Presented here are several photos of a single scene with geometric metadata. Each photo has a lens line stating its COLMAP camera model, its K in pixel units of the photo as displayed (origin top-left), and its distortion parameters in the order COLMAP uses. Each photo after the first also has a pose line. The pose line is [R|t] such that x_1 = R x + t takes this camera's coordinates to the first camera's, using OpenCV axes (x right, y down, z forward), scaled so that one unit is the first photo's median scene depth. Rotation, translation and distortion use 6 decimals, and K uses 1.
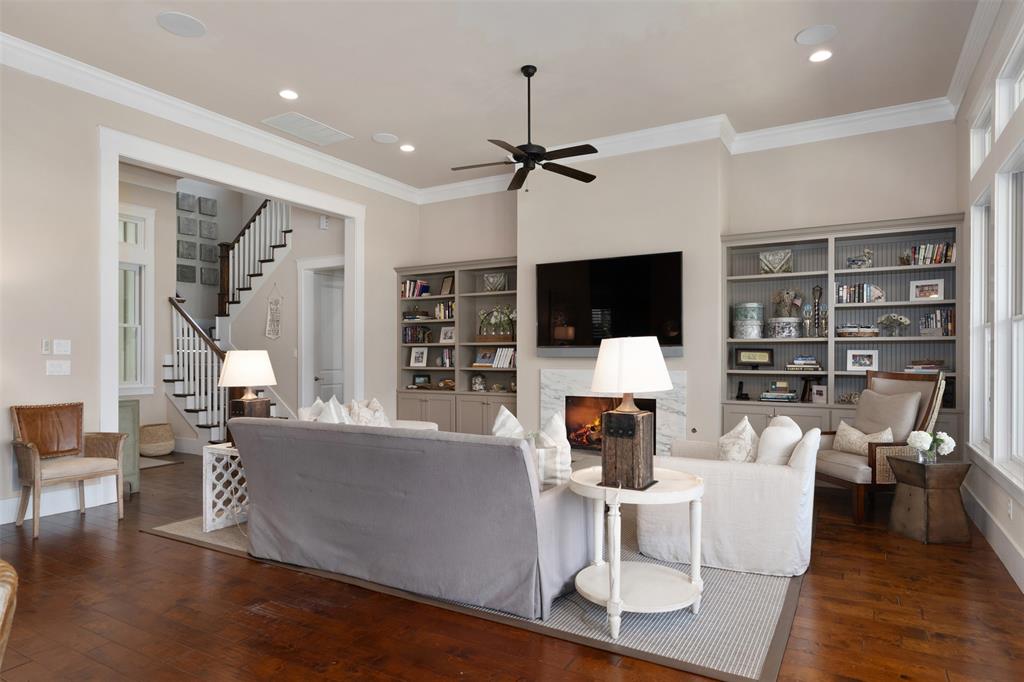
lens RADIAL K [[596.4, 0, 513.0], [0, 596.4, 350.3], [0, 0, 1]] dist [-0.008741, 0.000761]
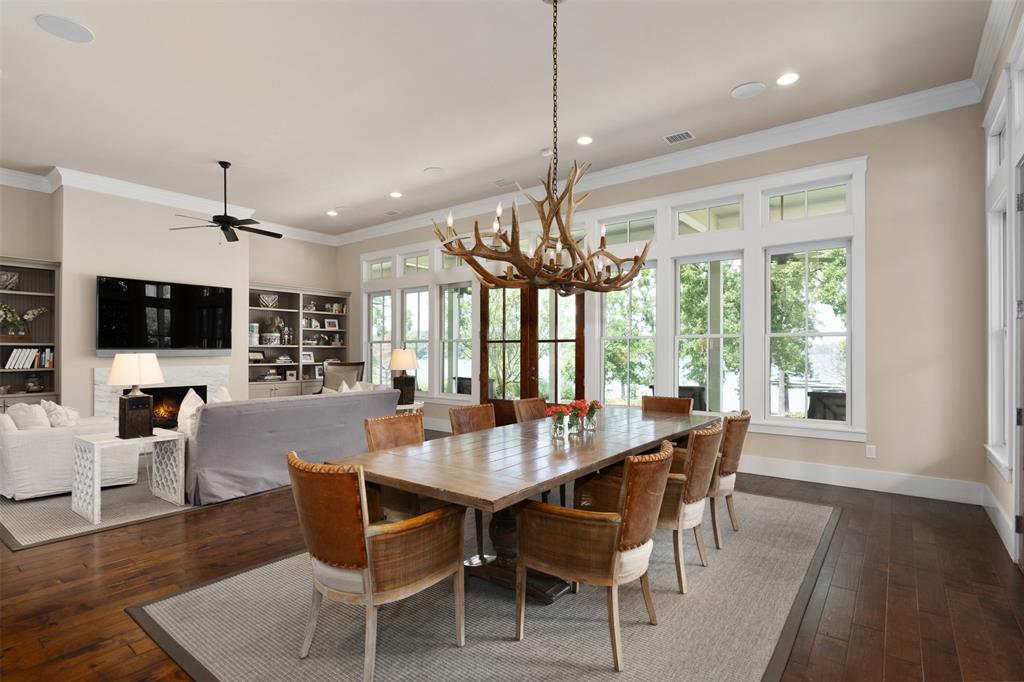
lens RADIAL K [[515.1, 0, 514.9], [0, 515.1, 346.5], [0, 0, 1]] dist [-0.001127, -0.000222]
pose [[0.125954, 0.009046, 0.991995, -0.764319], [-0.010326, 0.999916, -0.007807, -0.009192], [-0.991982, -0.009260, 0.126037, 0.076708]]
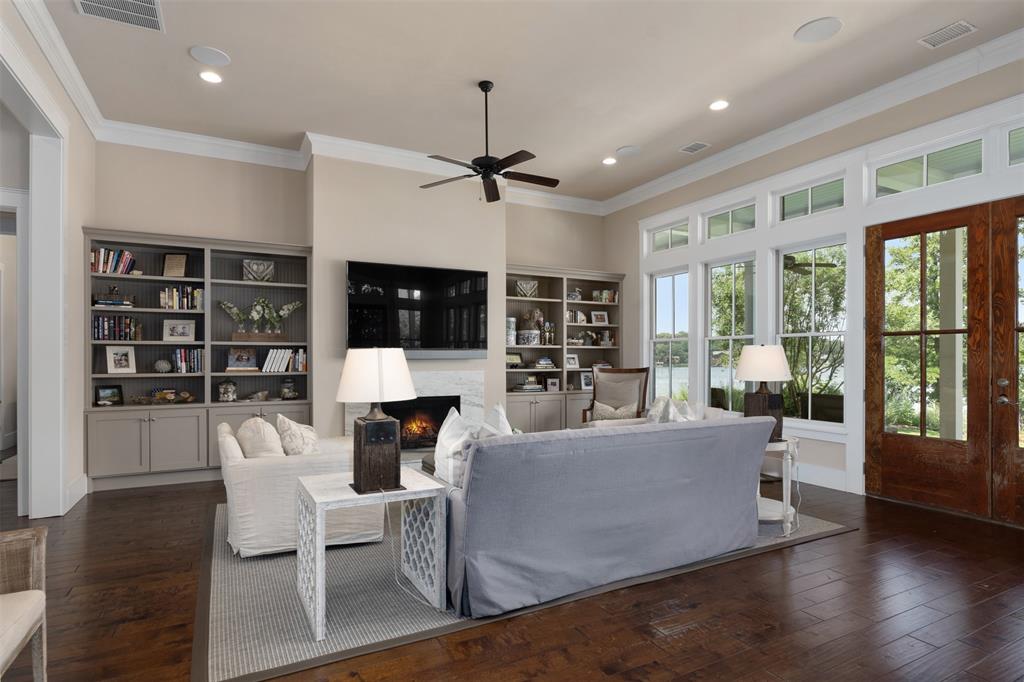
lens RADIAL K [[547.5, 0, 502.3], [0, 547.5, 355.5], [0, 0, 1]] dist [0.007505, 0.001565]
pose [[0.536161, 0.003777, 0.844107, -0.511767], [-0.007957, 0.999968, 0.000579, 0.002247], [-0.844078, -0.007027, 0.536174, 0.300766]]
